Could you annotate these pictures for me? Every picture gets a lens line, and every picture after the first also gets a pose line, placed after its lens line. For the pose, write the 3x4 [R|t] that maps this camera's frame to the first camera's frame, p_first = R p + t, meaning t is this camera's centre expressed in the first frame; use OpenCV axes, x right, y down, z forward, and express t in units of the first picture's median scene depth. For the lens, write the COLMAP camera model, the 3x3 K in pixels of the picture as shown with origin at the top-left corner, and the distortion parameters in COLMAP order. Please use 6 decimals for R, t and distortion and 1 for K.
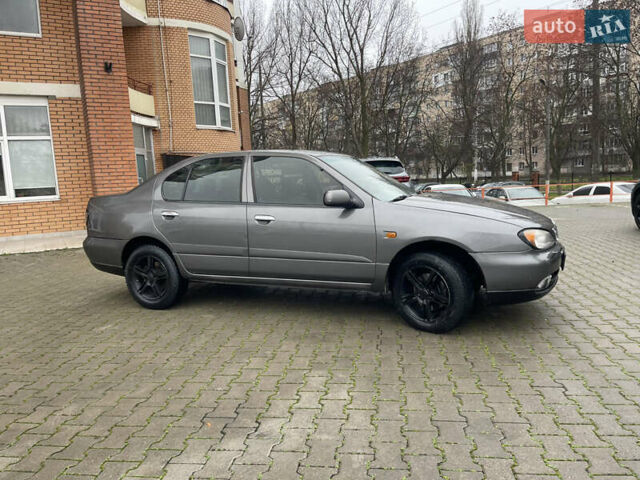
lens RADIAL K [[486.5, 0, 334.9], [0, 486.5, 238.1], [0, 0, 1]] dist [0.067825, -0.109312]
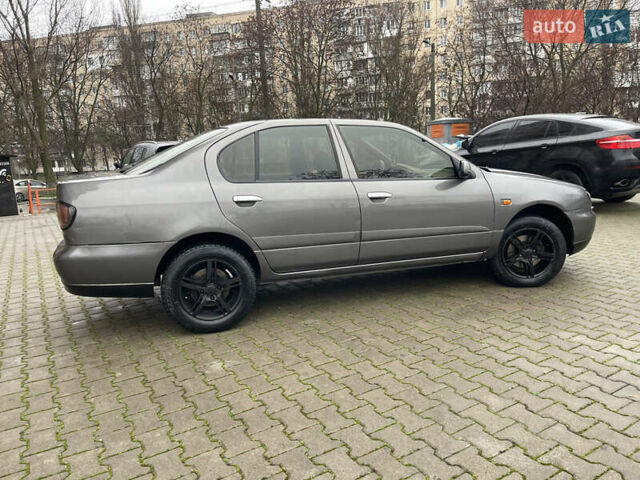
lens RADIAL K [[486.5, 0, 334.9], [0, 486.5, 238.1], [0, 0, 1]] dist [0.067825, -0.109312]
pose [[0.773050, -0.104389, 0.625696, -0.745940], [0.096258, 0.994249, 0.046950, -0.012363], [-0.626999, 0.023933, 0.778652, 0.362989]]
